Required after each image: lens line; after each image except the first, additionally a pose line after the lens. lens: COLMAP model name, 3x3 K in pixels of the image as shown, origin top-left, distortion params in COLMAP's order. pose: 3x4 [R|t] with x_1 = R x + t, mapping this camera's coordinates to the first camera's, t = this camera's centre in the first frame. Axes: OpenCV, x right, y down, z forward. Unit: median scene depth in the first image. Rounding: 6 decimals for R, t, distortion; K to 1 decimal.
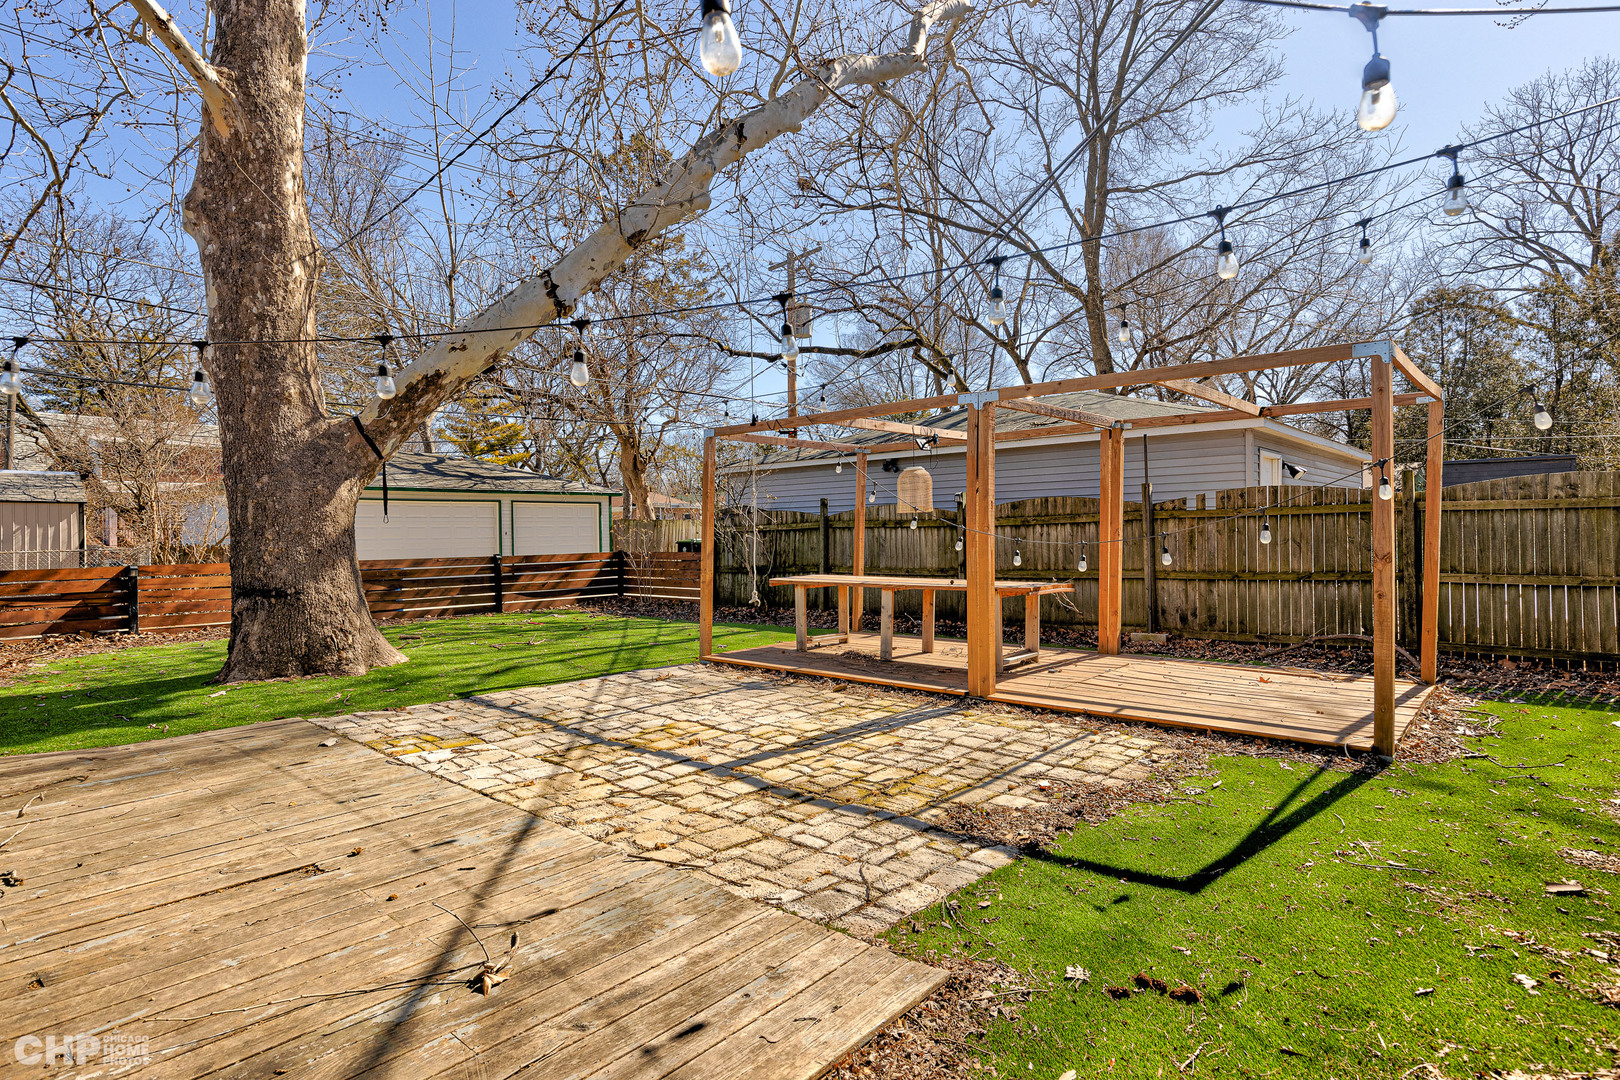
lens RADIAL K [[863.6, 0, 814.1], [0, 863.6, 535.2], [0, 0, 1]] dist [0.003026, 0.000701]
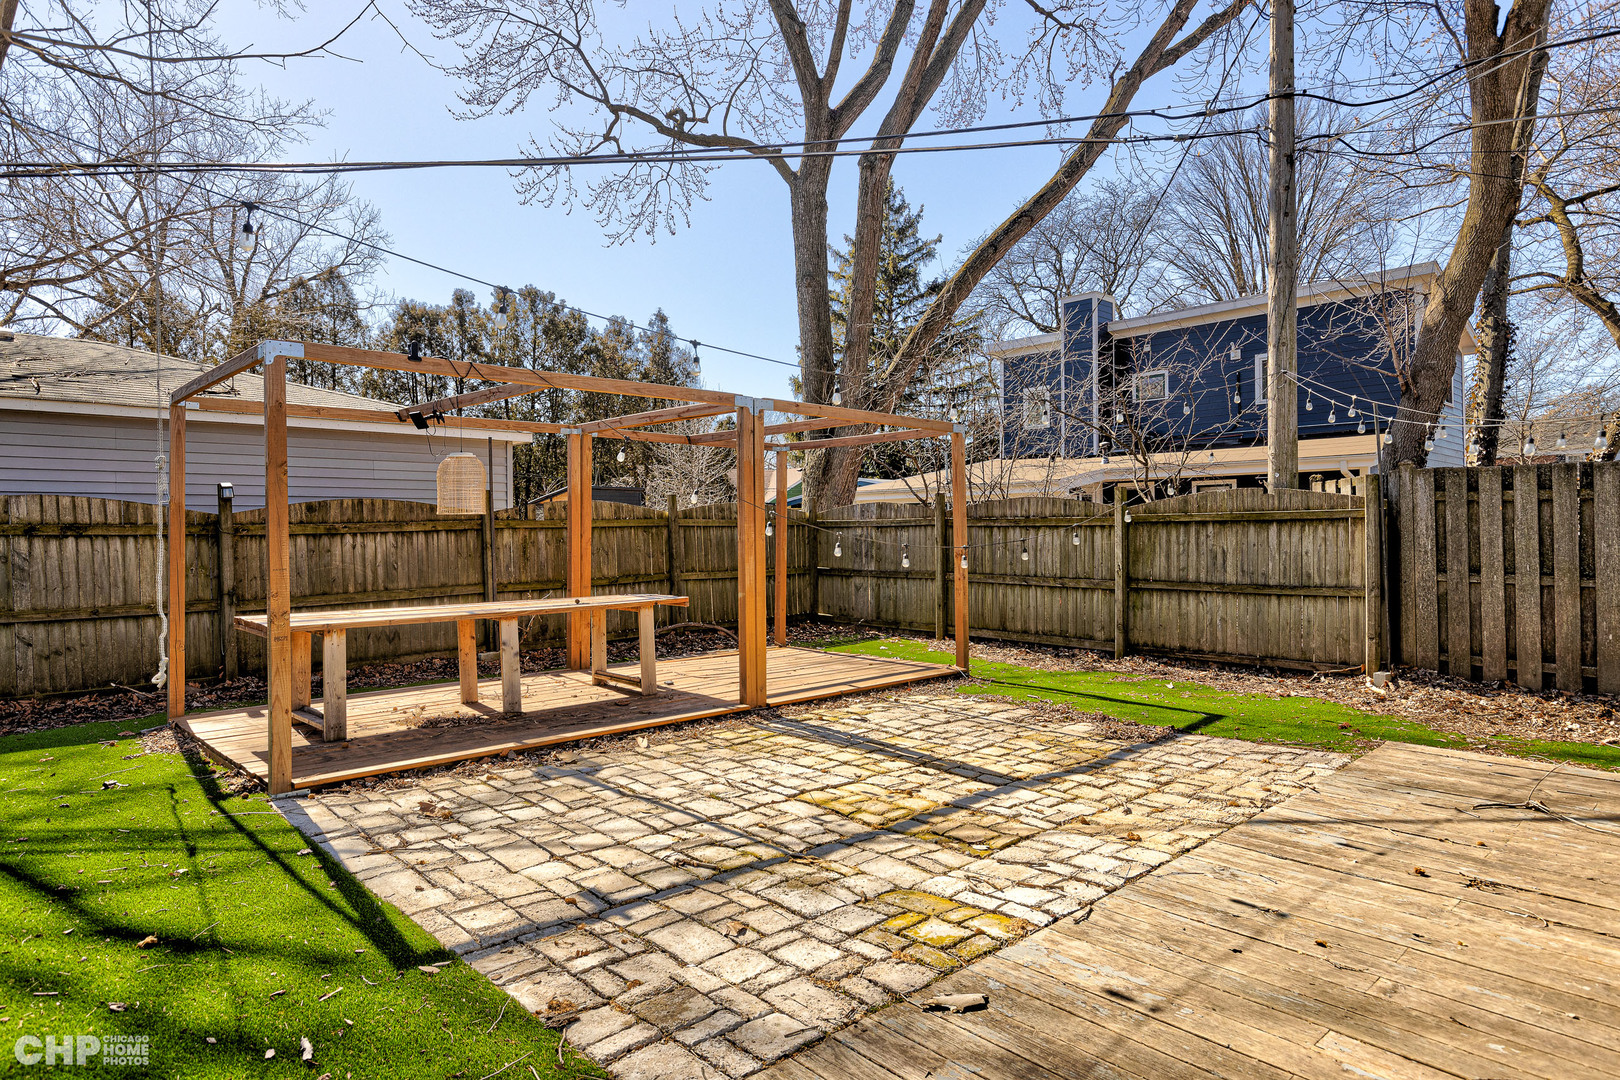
lens RADIAL K [[922.0, 0, 813.8], [0, 922.0, 536.0], [0, 0, 1]] dist [-0.008225, -0.002196]
pose [[0.095700, 0.010527, 0.995355, -0.576333], [0.011254, 0.999869, -0.011657, 0.004637], [-0.995347, 0.012317, 0.095568, 0.568473]]
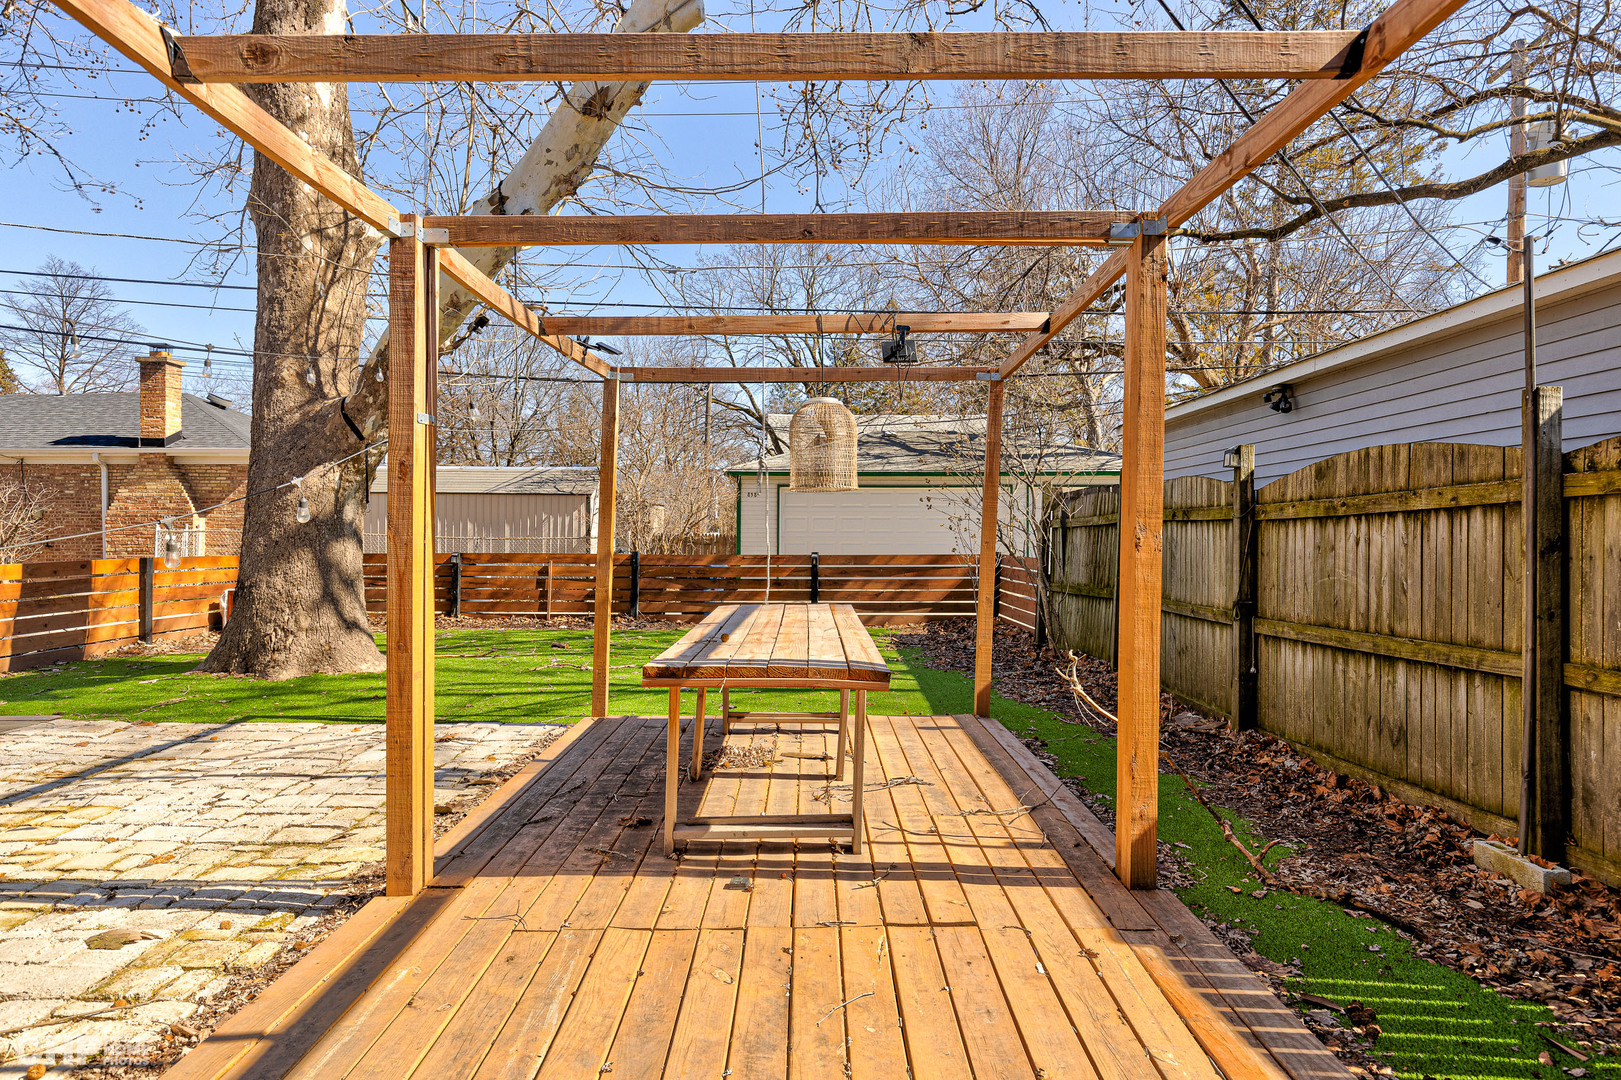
lens RADIAL K [[1036.6, 0, 801.4], [0, 1036.6, 533.7], [0, 0, 1]] dist [0.003472, 0.001354]
pose [[0.654902, 0.015074, -0.755563, 0.508522], [-0.010919, 0.999885, 0.010484, -0.007043], [0.755635, 0.001384, 0.654992, 0.548422]]
